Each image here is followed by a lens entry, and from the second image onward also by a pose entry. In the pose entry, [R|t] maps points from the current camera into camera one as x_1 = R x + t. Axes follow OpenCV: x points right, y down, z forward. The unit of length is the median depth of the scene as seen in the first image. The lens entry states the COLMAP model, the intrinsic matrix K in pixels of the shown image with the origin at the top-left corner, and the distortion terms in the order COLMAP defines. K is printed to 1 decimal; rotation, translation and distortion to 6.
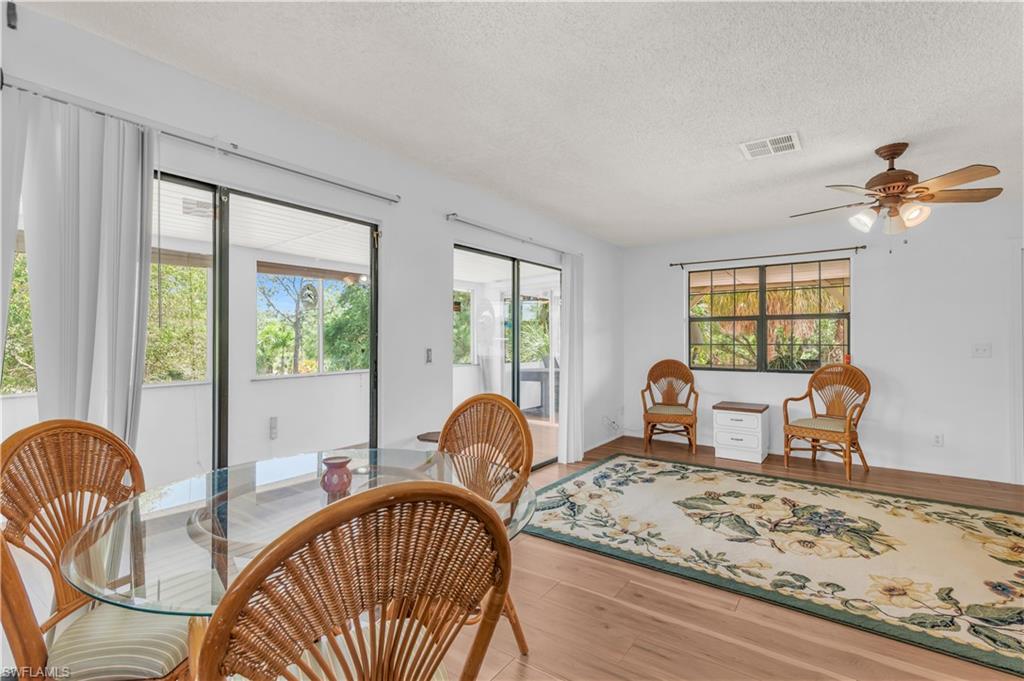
lens RADIAL K [[474.8, 0, 503.8], [0, 474.8, 336.9], [0, 0, 1]] dist [0.012513, -0.001362]
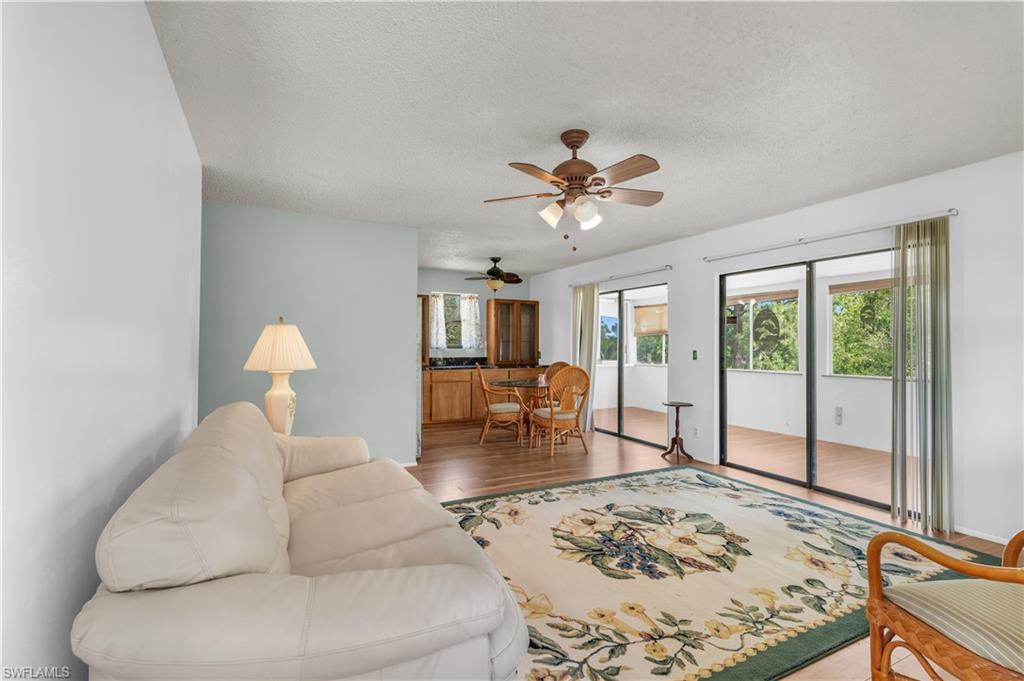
lens RADIAL K [[474.8, 0, 513.0], [0, 474.8, 341.0], [0, 0, 1]] dist [0.012513, -0.001362]
pose [[-0.446310, -0.008291, -0.894840, 1.383673], [0.001098, 0.999951, -0.009812, 0.007877], [0.894878, -0.005361, -0.446279, 1.072889]]
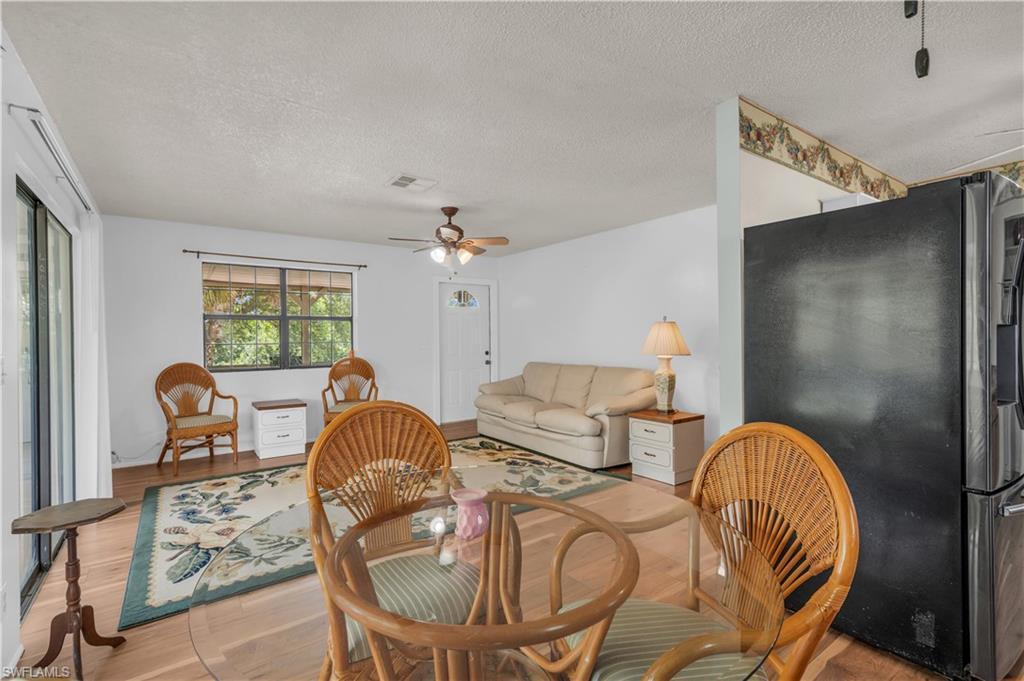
lens RADIAL K [[474.8, 0, 517.6], [0, 474.8, 338.8], [0, 0, 1]] dist [0.012513, -0.001362]
pose [[0.302102, -0.008080, 0.953241, -0.449550], [0.003472, 0.999967, 0.007375, 0.001003], [-0.953269, 0.001081, 0.302120, 0.286592]]
